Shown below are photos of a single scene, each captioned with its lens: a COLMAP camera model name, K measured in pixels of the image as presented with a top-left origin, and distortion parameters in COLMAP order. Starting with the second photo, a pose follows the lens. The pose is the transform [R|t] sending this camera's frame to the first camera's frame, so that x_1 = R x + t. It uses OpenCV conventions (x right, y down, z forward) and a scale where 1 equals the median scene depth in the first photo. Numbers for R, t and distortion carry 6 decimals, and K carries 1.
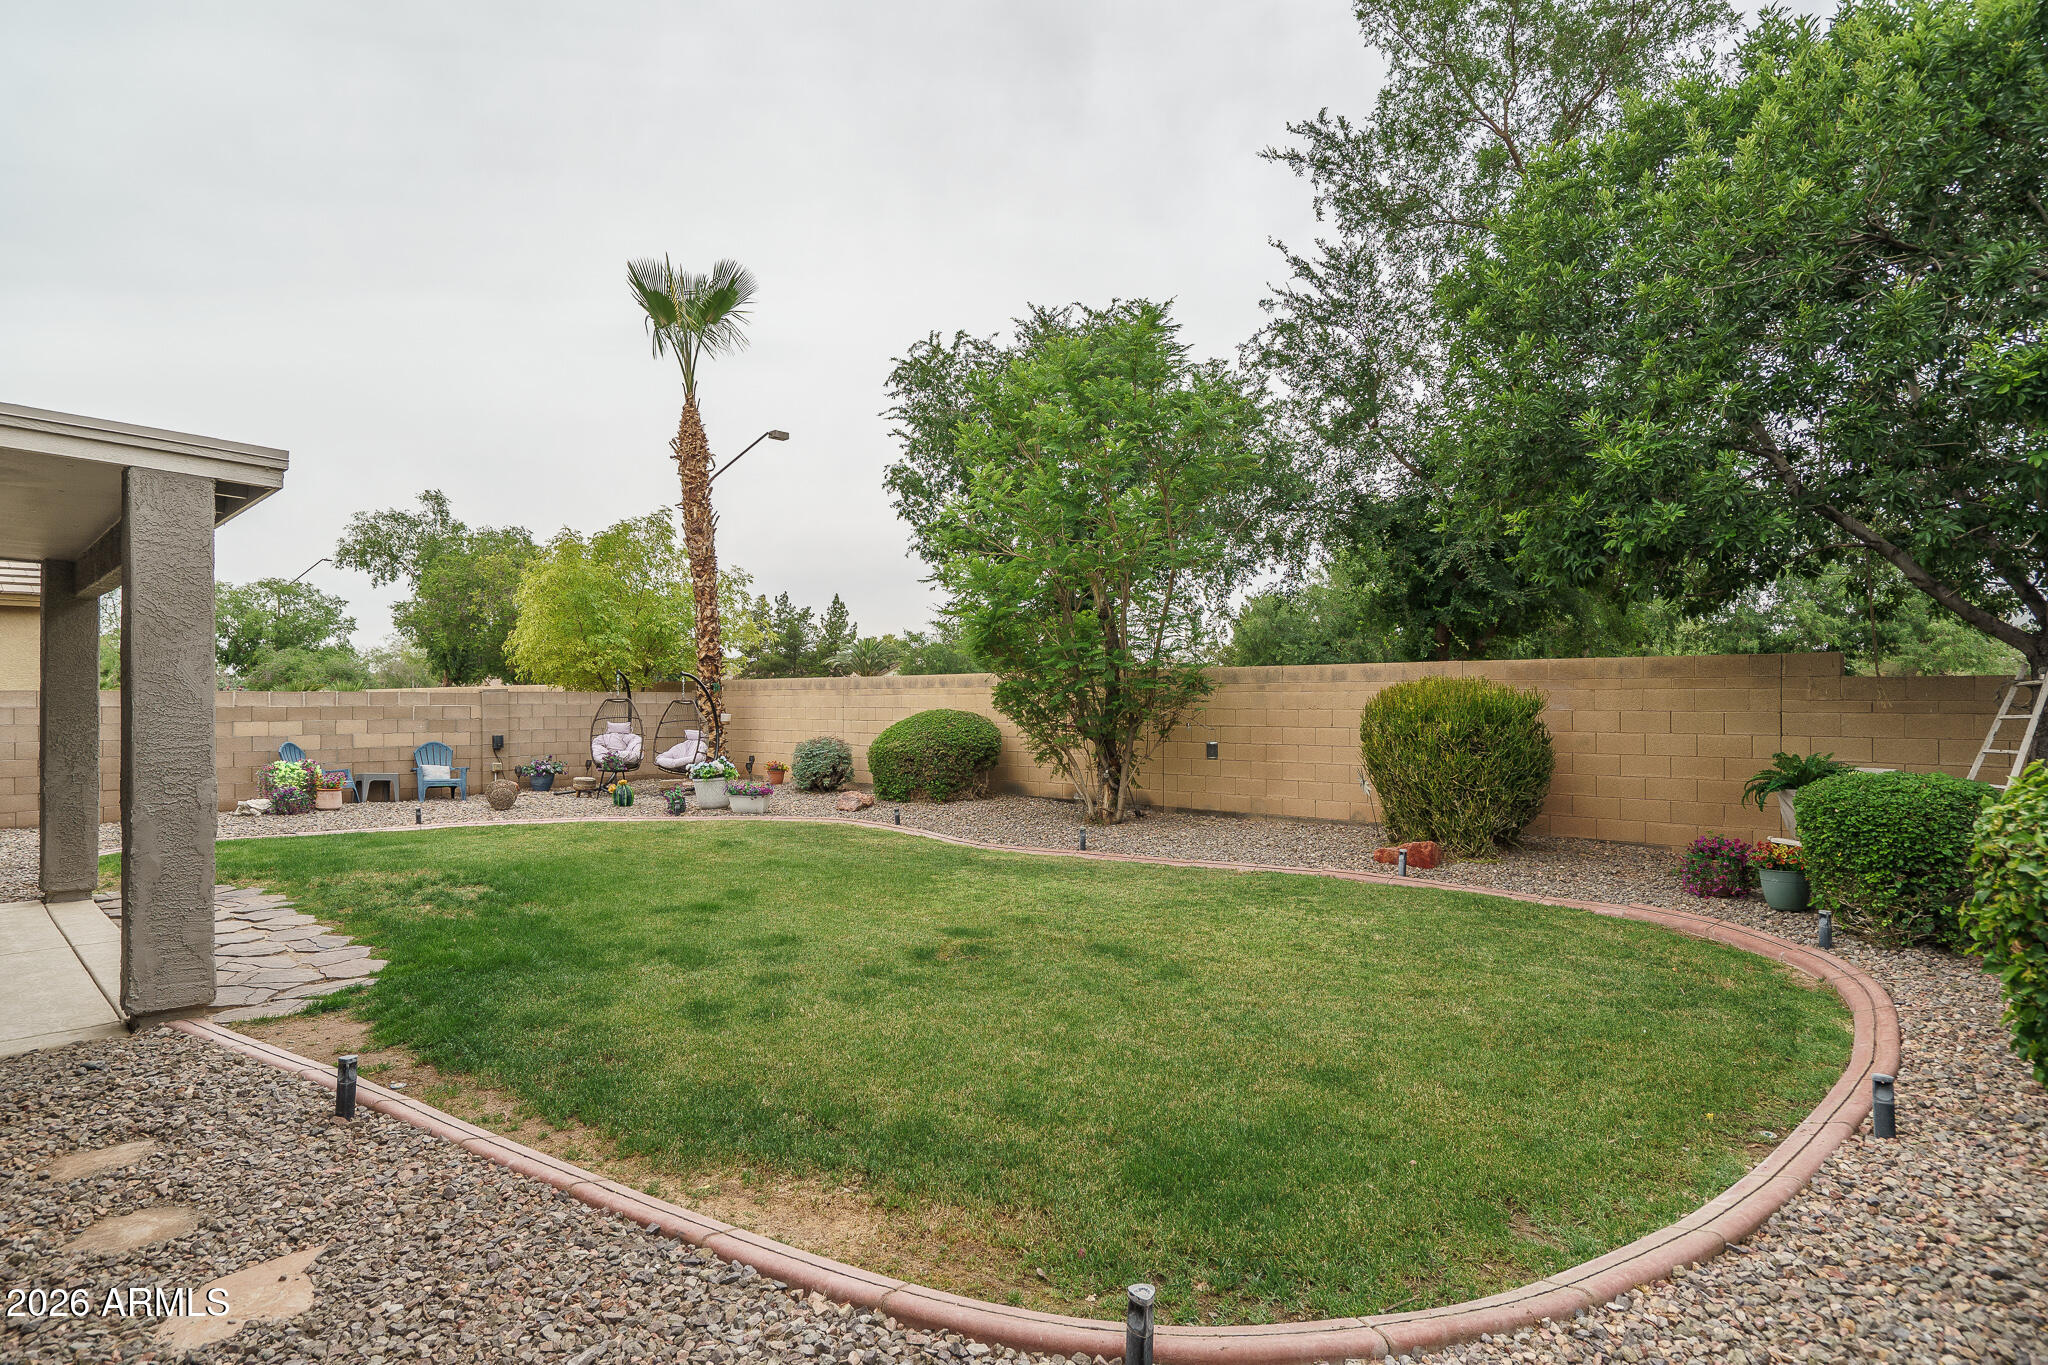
lens RADIAL K [[1074.5, 0, 1025.7], [0, 1074.5, 666.8], [0, 0, 1]] dist [-0.002009, -0.000262]
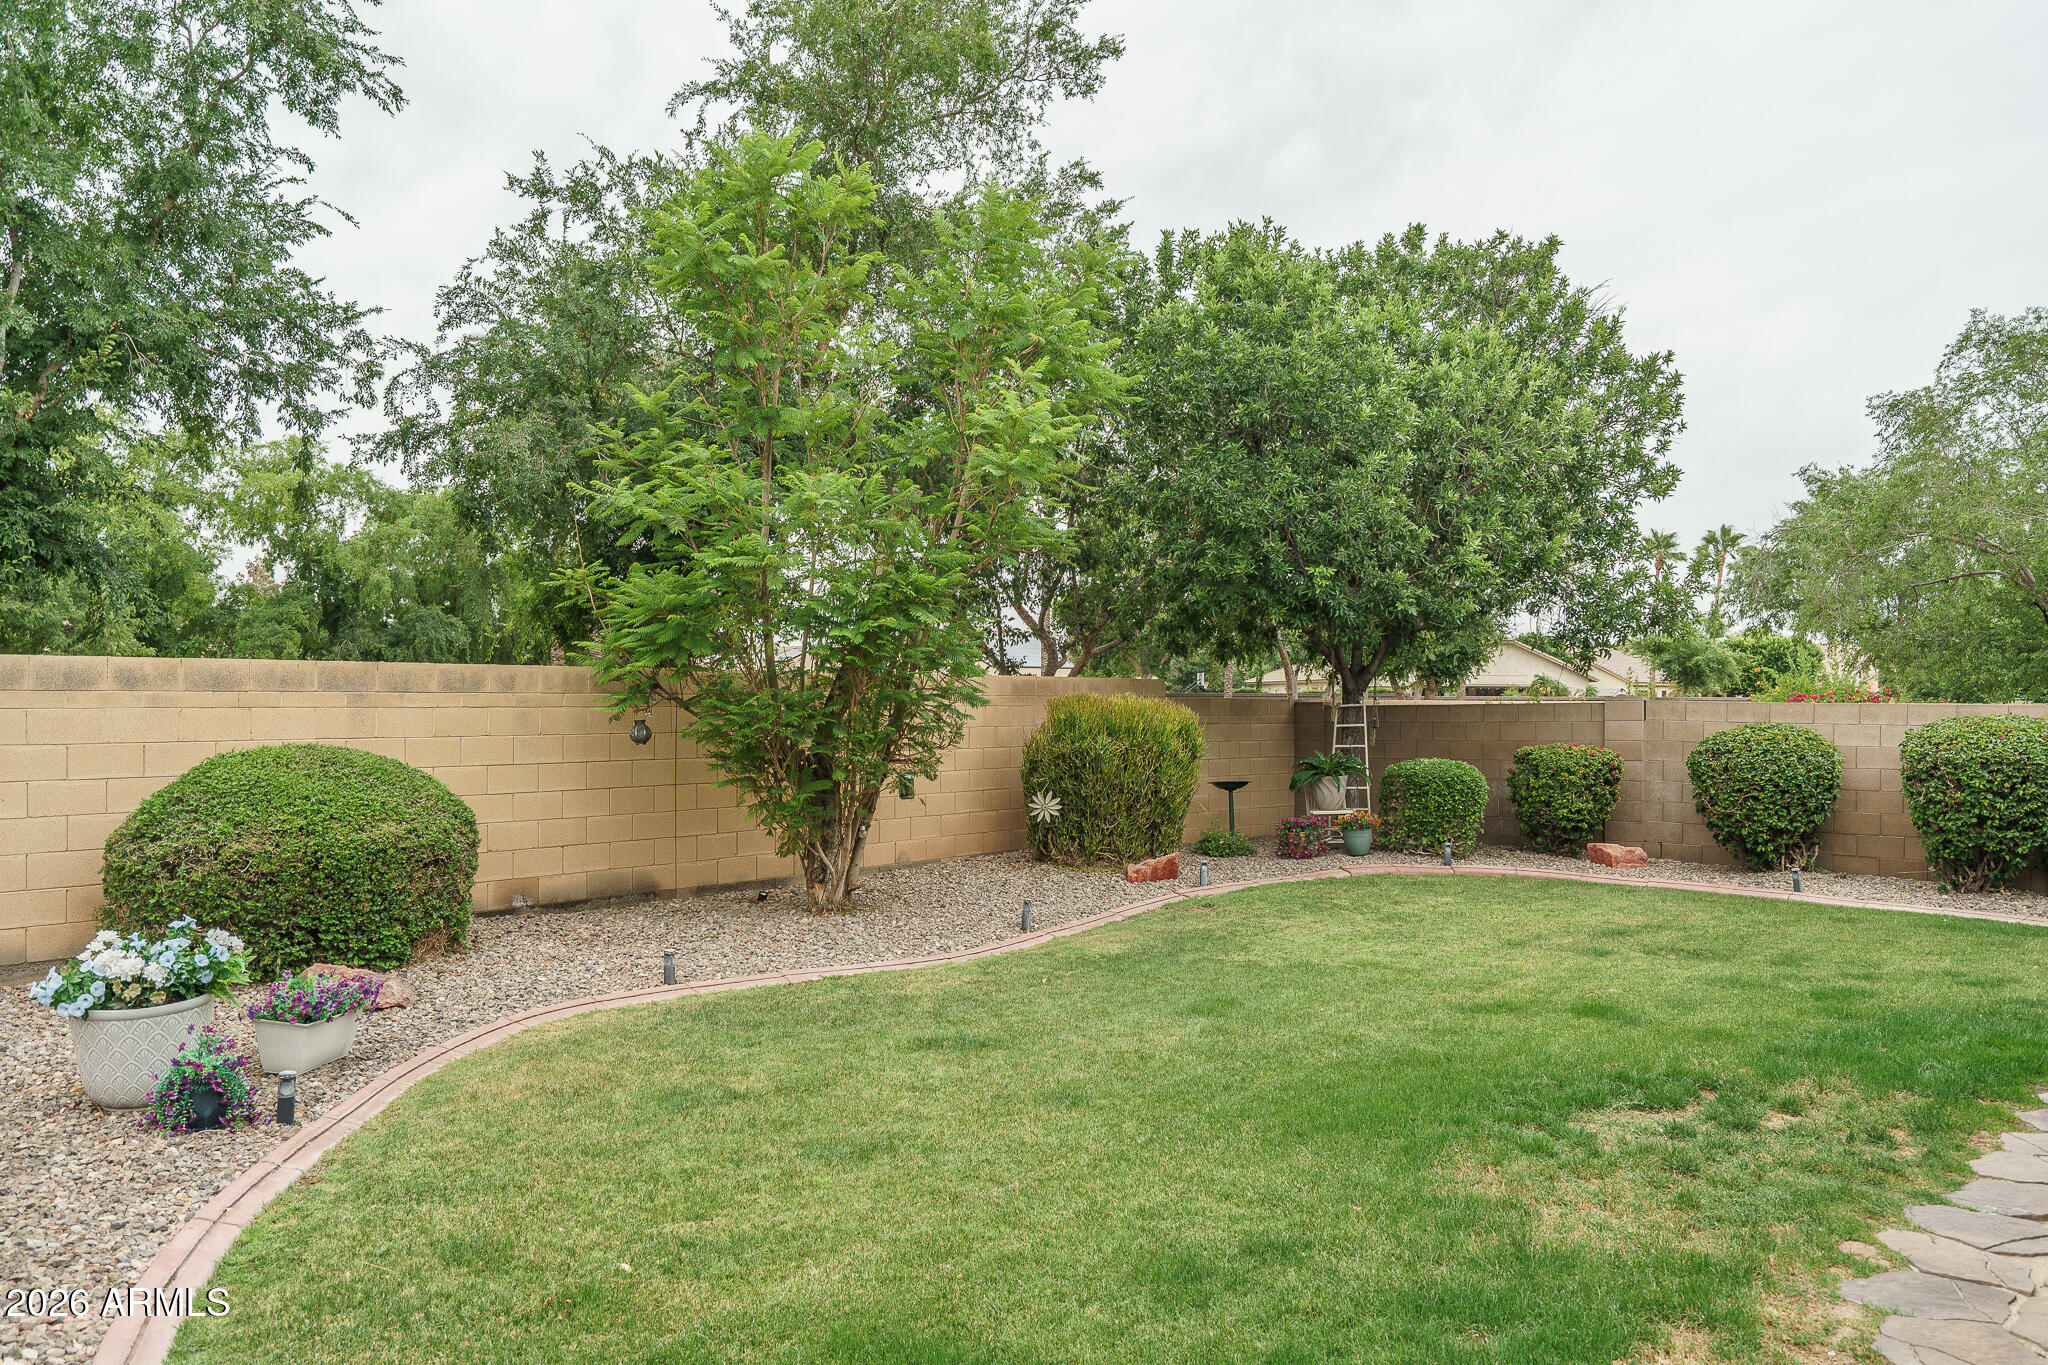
lens RADIAL K [[1558.9, 0, 1023.6], [0, 1558.9, 705.3], [0, 0, 1]] dist [0.009095, -0.007979]
pose [[-0.040663, 0.000237, 0.999173, -0.798019], [-0.030955, 0.999520, -0.001497, 0.018907], [-0.998693, -0.030990, -0.040636, 0.853380]]
